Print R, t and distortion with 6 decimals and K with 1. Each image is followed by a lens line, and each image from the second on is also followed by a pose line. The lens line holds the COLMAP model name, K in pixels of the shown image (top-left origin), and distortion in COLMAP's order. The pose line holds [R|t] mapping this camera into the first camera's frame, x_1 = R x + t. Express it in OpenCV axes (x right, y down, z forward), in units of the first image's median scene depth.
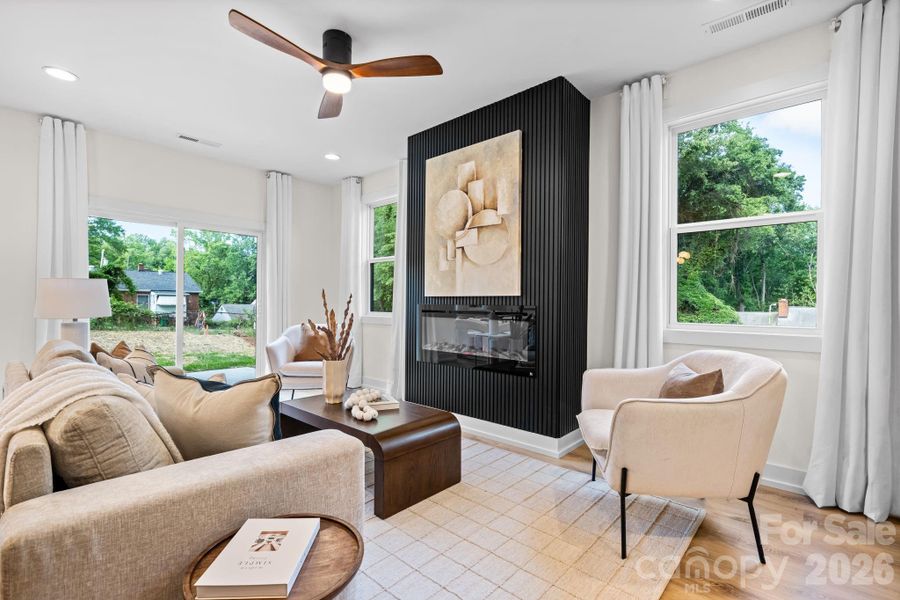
lens RADIAL K [[406.1, 0, 448.3], [0, 406.1, 302.9], [0, 0, 1]] dist [-0.002657, -0.000344]
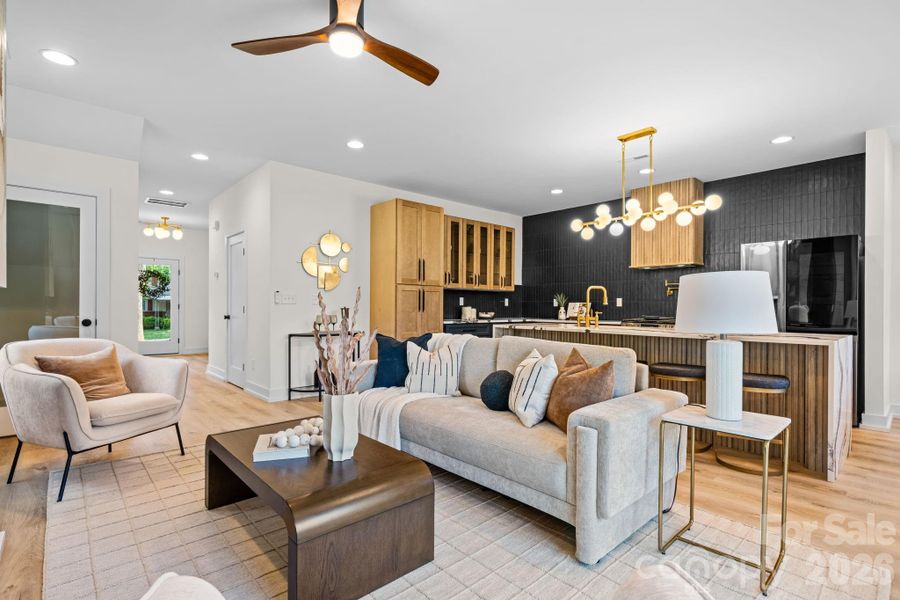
lens RADIAL K [[427.7, 0, 447.4], [0, 427.7, 311.2], [0, 0, 1]] dist [-0.000729, 0.000171]
pose [[-0.995248, -0.013276, 0.096466, -0.417416], [-0.012239, 0.999861, 0.011327, -0.000274], [-0.096603, 0.010093, -0.995272, 1.356564]]
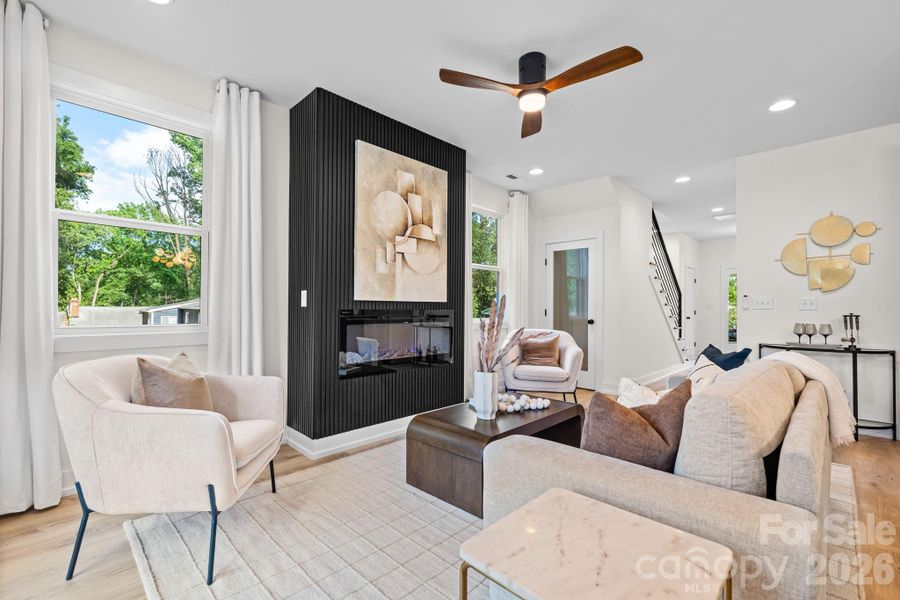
lens RADIAL K [[395.7, 0, 448.9], [0, 395.7, 306.1], [0, 0, 1]] dist [0.000087, 0.000690]
pose [[0.035041, -0.001863, 0.999384, -0.960563], [-0.007401, 0.999970, 0.002123, -0.007097], [-0.999358, -0.007470, 0.035026, 0.855053]]
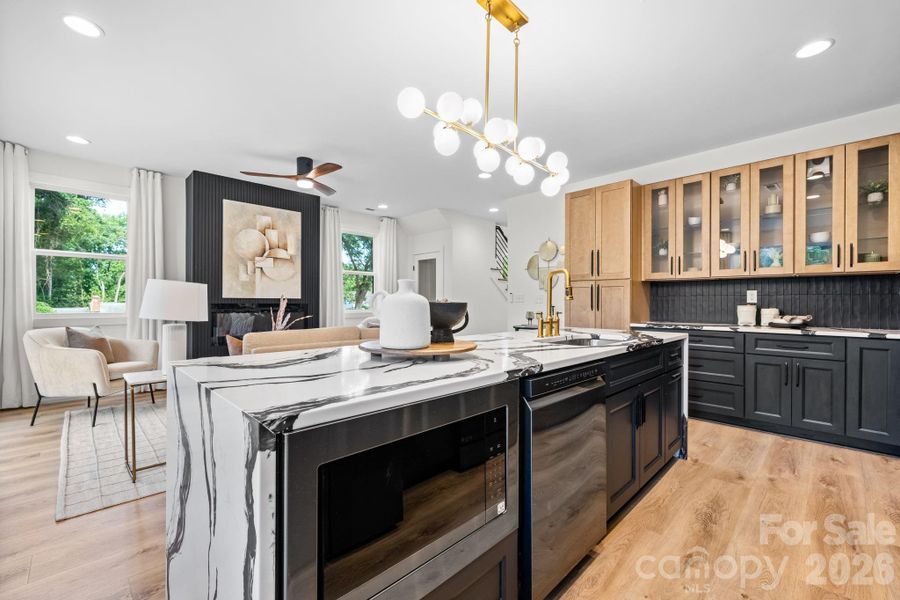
lens RADIAL K [[378.4, 0, 448.5], [0, 378.4, 303.7], [0, 0, 1]] dist [0.000195, -0.000303]
pose [[0.051036, -0.009160, 0.998655, -1.433767], [-0.003205, 0.999951, 0.009336, -0.011014], [-0.998692, -0.003677, 0.051005, 0.185162]]
